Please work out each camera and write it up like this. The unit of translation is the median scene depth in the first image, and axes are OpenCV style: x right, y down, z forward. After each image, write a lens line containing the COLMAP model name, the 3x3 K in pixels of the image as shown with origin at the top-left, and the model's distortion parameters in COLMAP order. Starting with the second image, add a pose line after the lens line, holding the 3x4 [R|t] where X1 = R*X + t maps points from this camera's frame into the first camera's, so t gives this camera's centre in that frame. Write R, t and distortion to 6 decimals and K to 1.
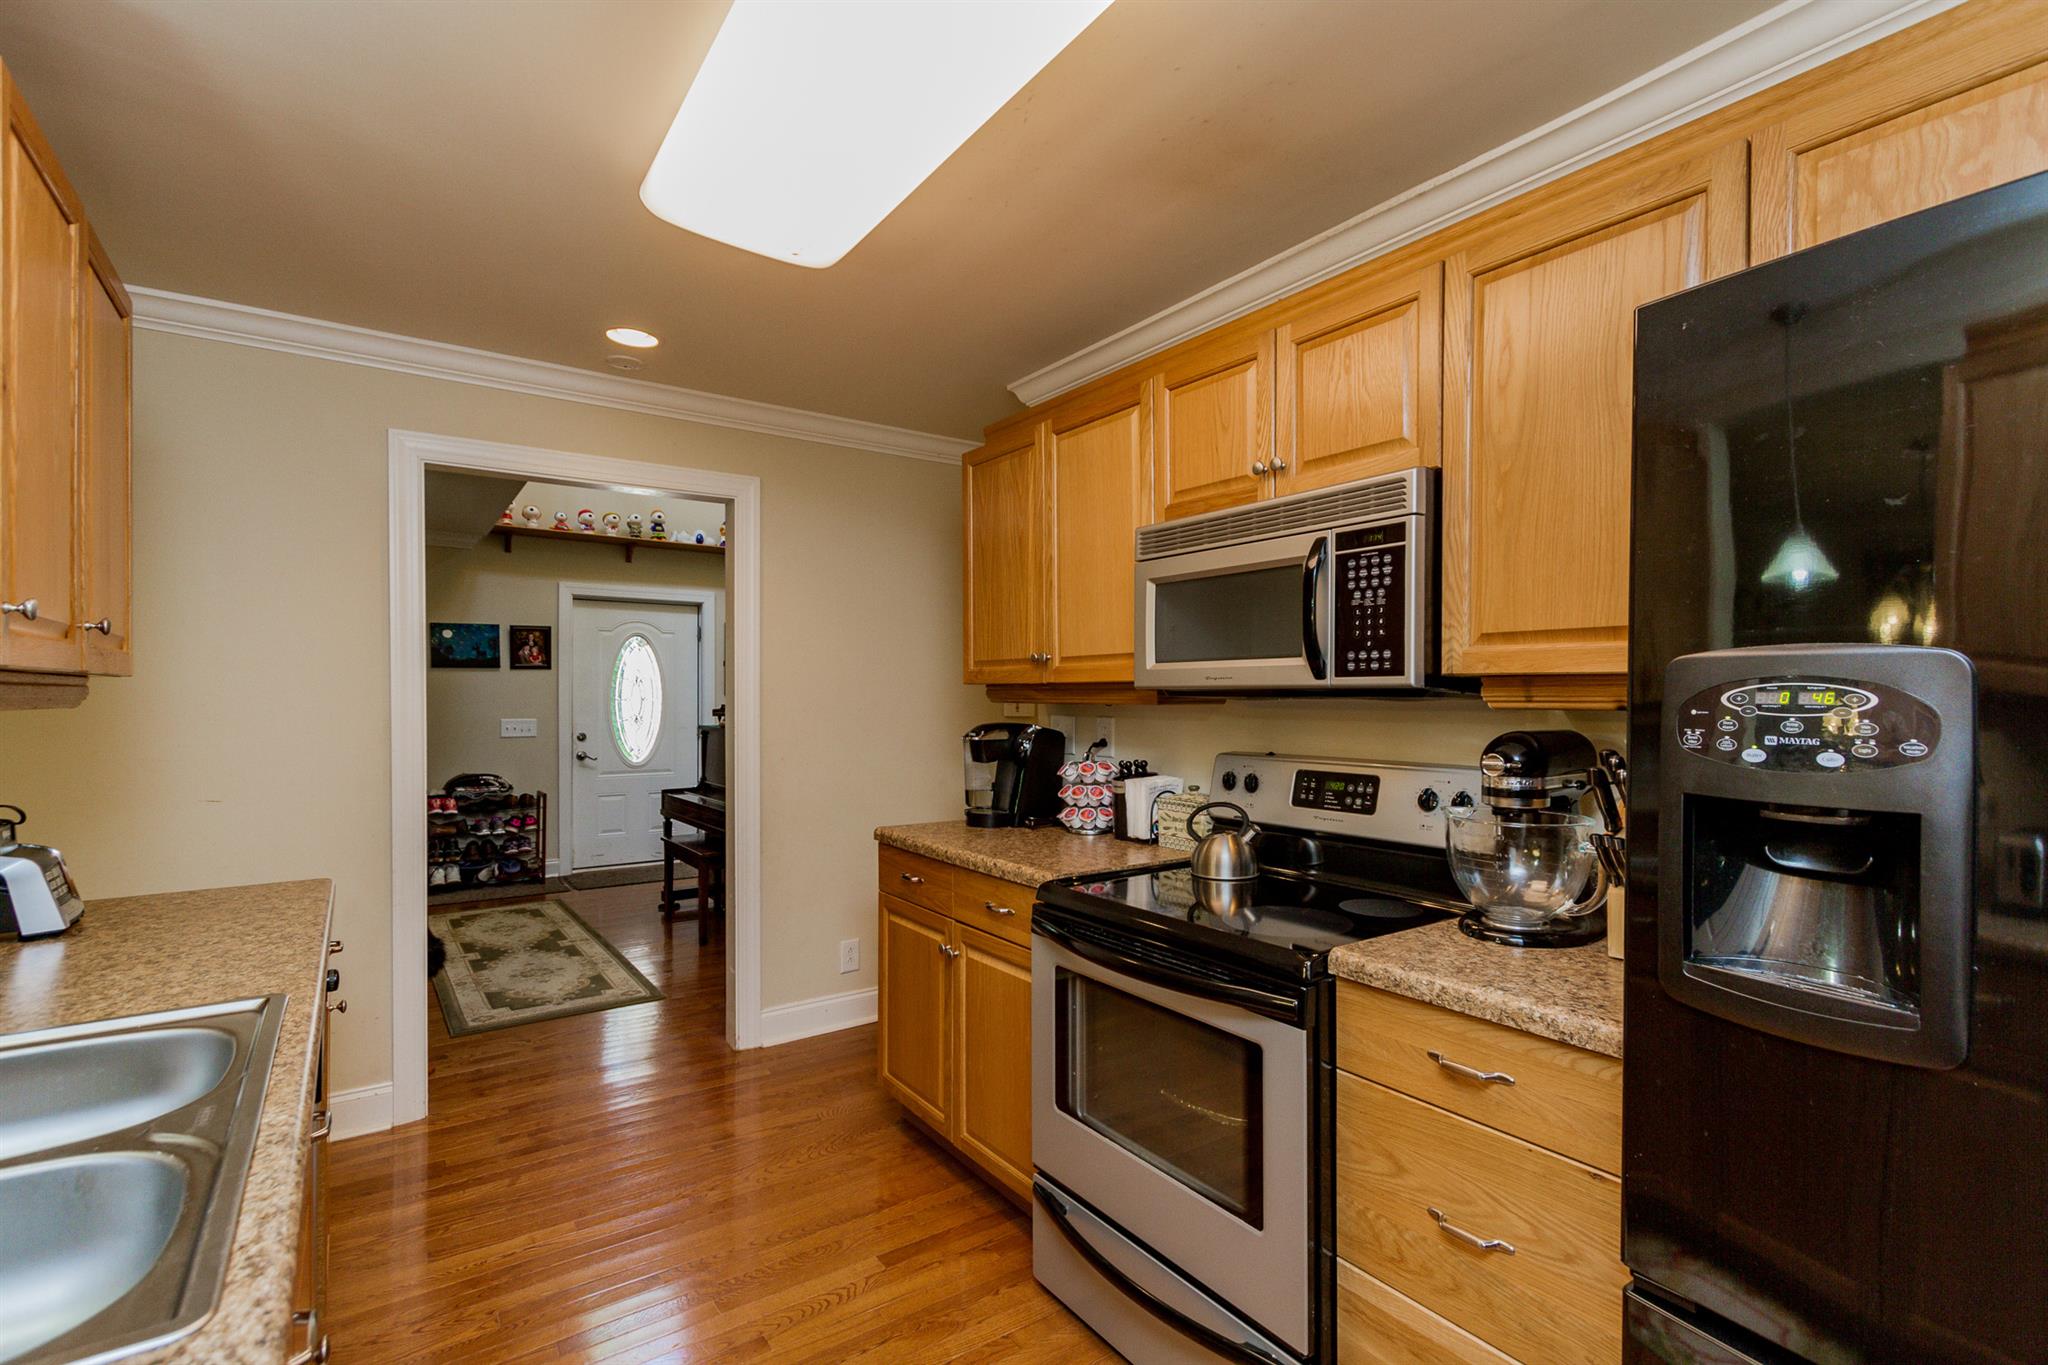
lens RADIAL K [[958.3, 0, 1027.8], [0, 958.3, 696.1], [0, 0, 1]] dist [0.024333, -0.001336]
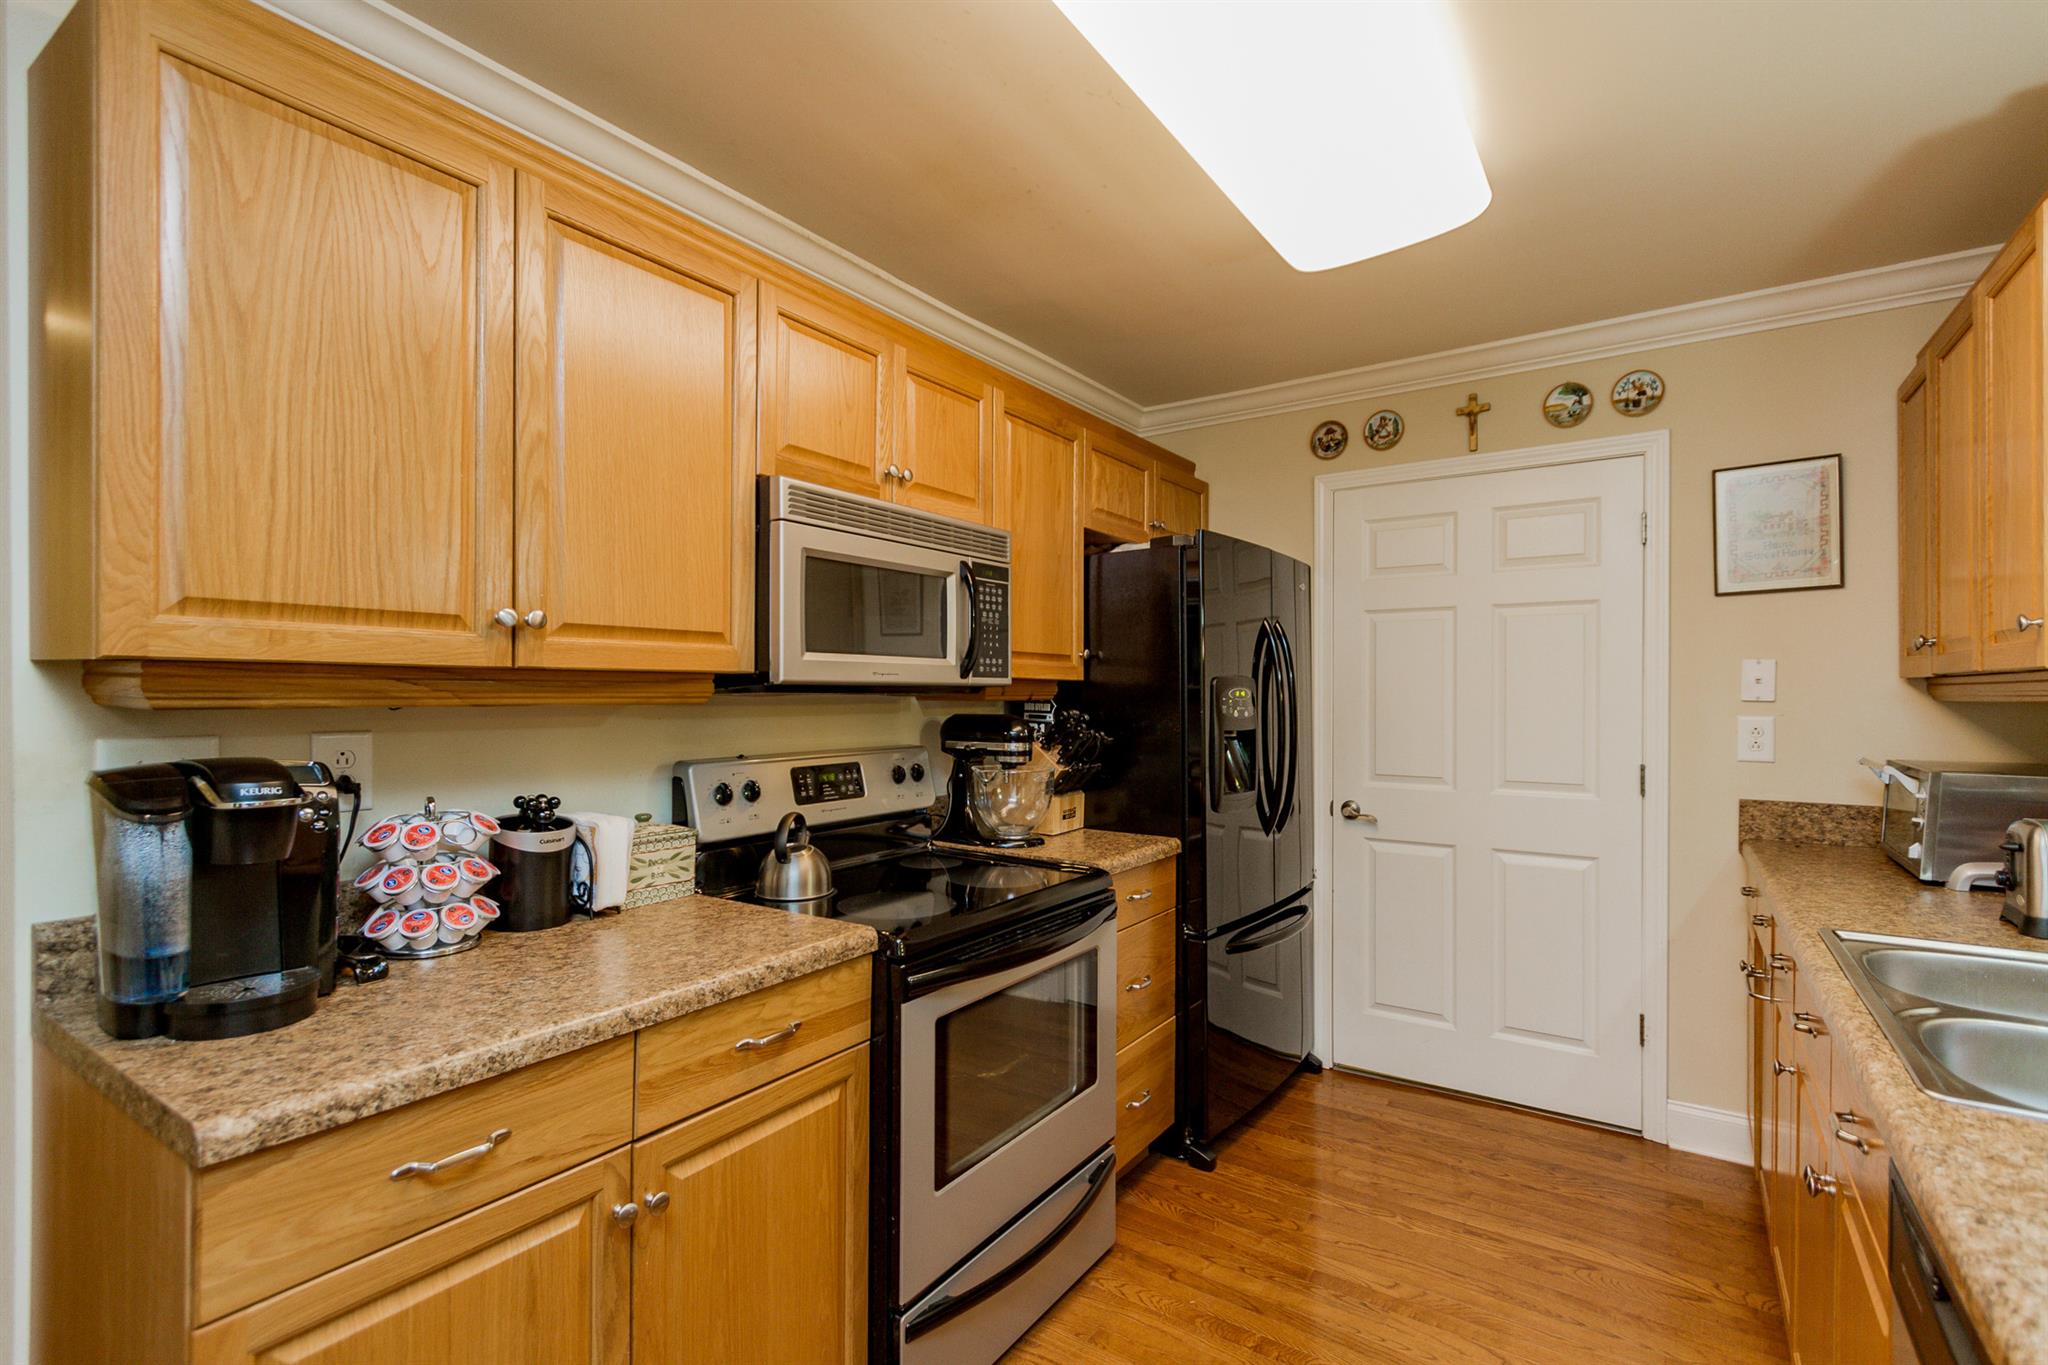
lens RADIAL K [[958.3, 0, 1023.4], [0, 958.3, 688.7], [0, 0, 1]] dist [0.024333, -0.001336]
pose [[-0.348119, -0.001812, 0.937449, -0.794690], [-0.000913, 0.999998, 0.001594, -0.006055], [-0.937450, -0.000301, -0.348120, 1.253779]]
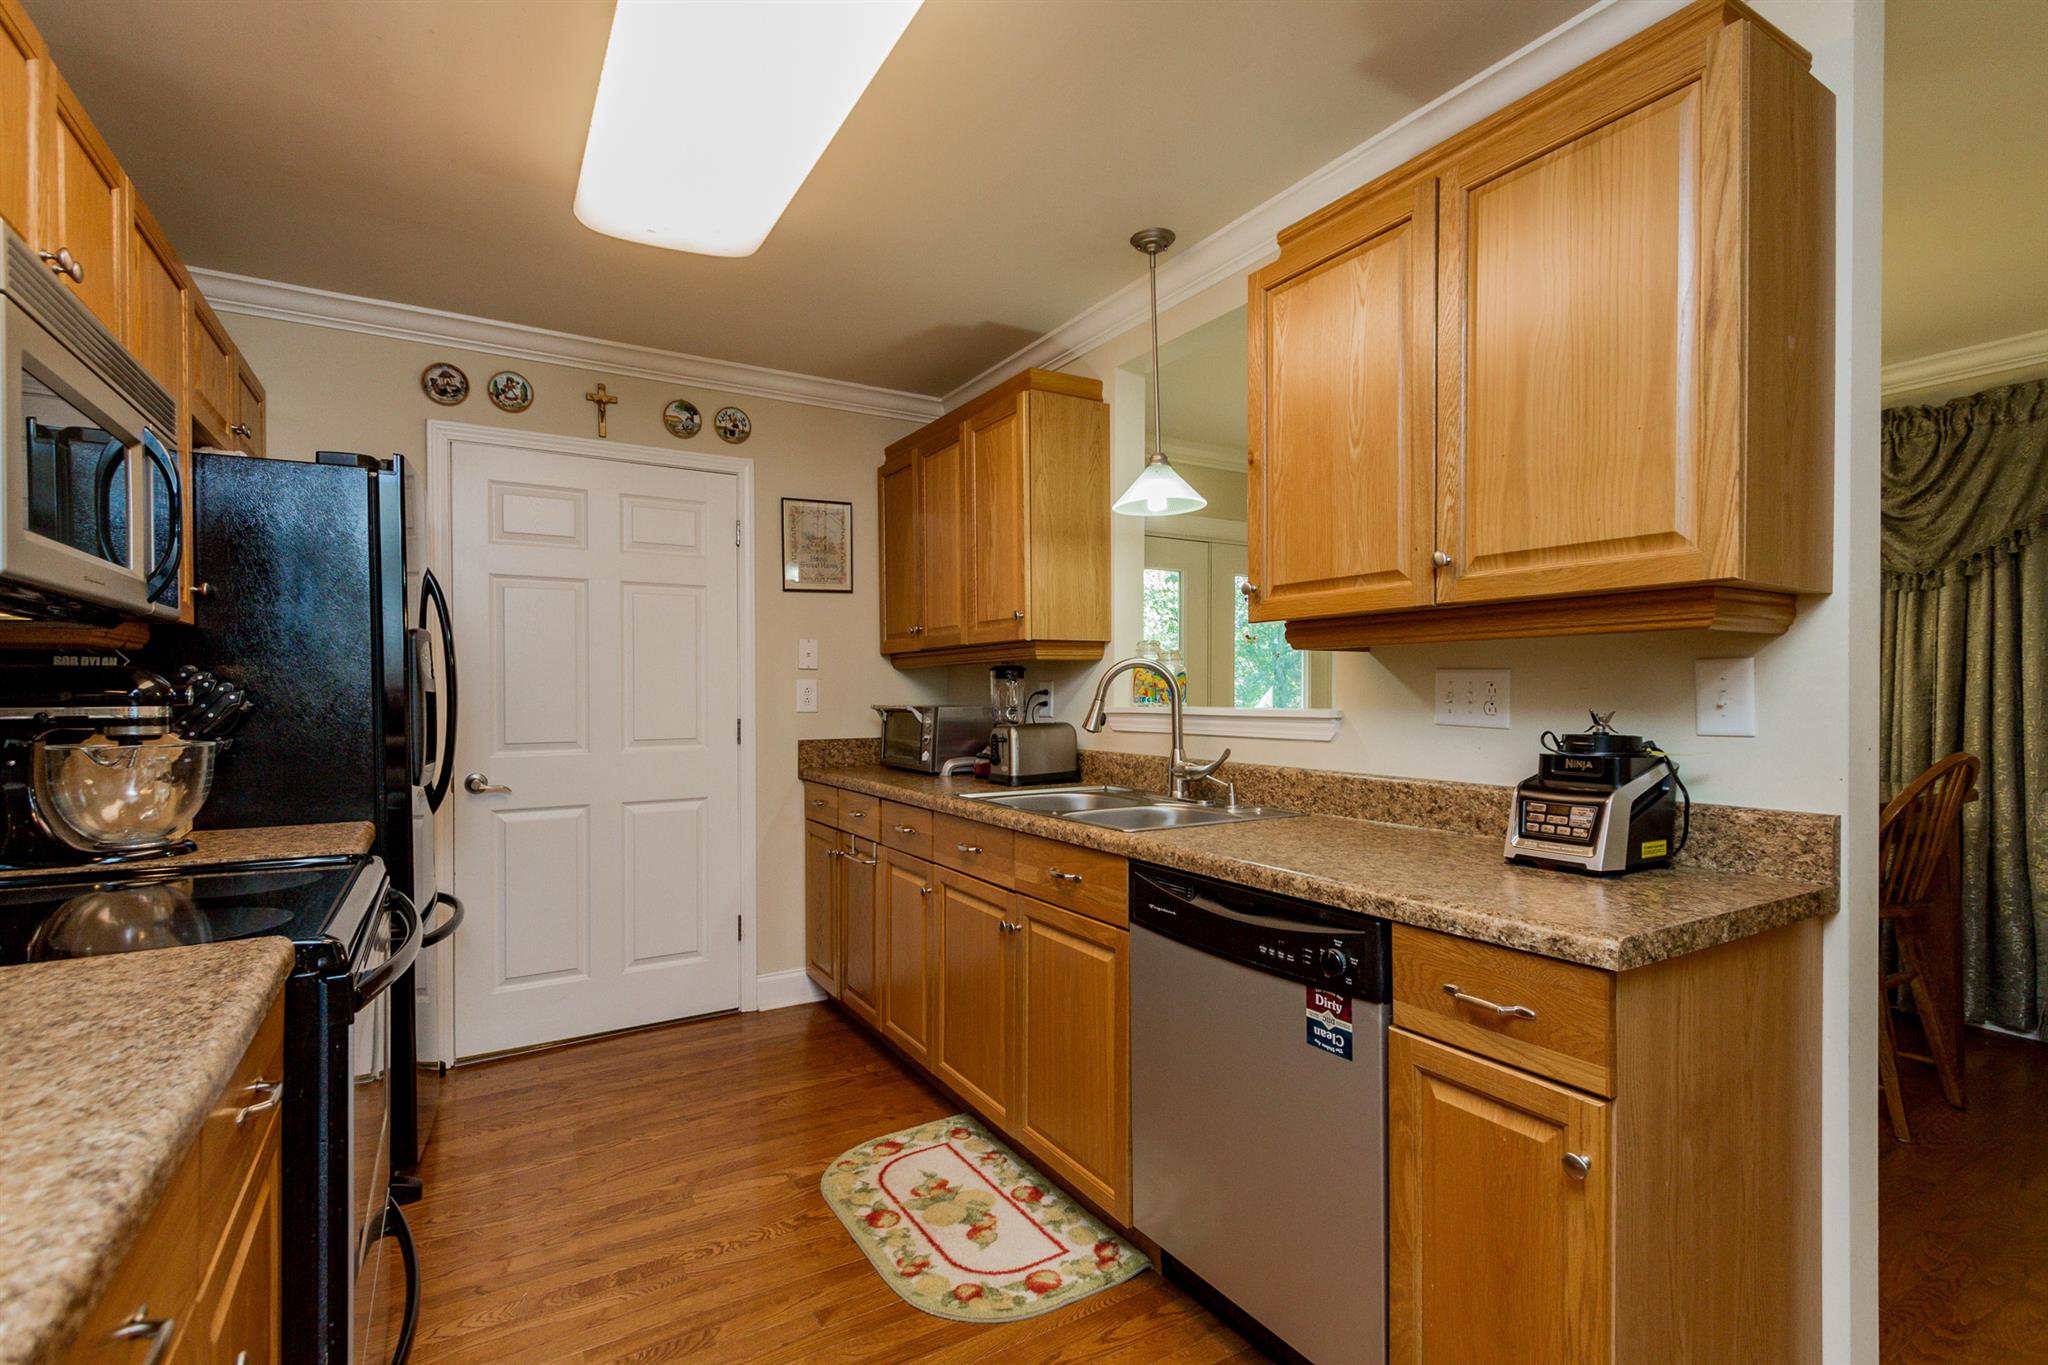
lens RADIAL K [[958.3, 0, 1028.7], [0, 958.3, 687.4], [0, 0, 1]] dist [0.024333, -0.001336]
pose [[-0.997103, 0.000774, 0.076059, -0.408191], [0.000384, 0.999987, -0.005140, 0.065822], [-0.076062, -0.005096, -0.997090, 1.700531]]
